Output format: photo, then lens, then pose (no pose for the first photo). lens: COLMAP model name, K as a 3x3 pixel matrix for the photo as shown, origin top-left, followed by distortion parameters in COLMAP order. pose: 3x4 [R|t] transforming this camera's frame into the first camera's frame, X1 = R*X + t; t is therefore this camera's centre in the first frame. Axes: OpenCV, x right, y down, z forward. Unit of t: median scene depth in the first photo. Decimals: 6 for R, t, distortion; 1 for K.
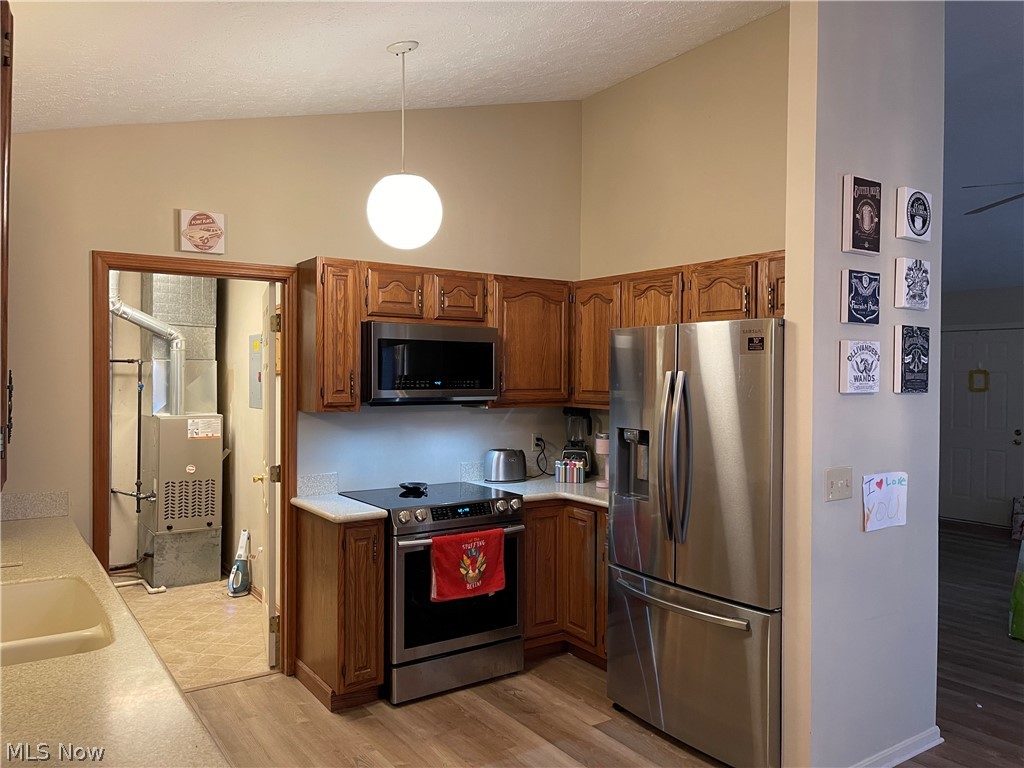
lens RADIAL K [[775.9, 0, 509.5], [0, 775.9, 383.8], [0, 0, 1]] dist [0.044536, 0.003593]
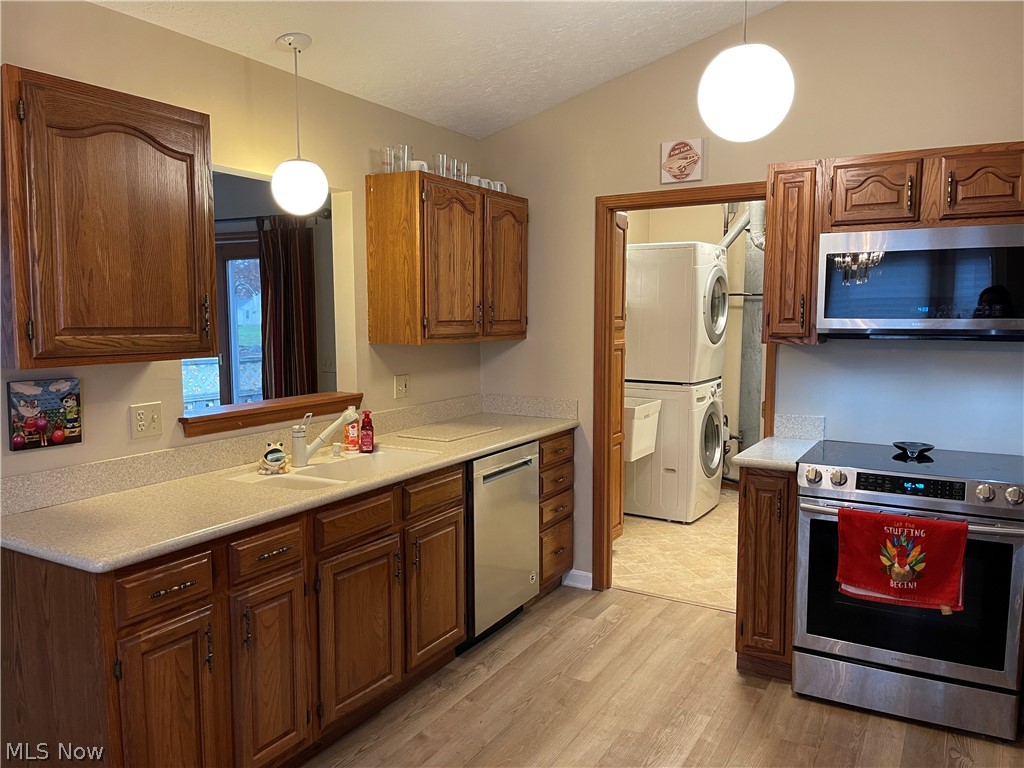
lens RADIAL K [[775.9, 0, 511.2], [0, 775.9, 384.0], [0, 0, 1]] dist [0.044536, 0.003593]
pose [[0.444413, 0.073761, -0.892780, 0.432764], [-0.009454, 0.996935, 0.077660, 0.016921], [0.895772, -0.026072, 0.443748, 0.349172]]
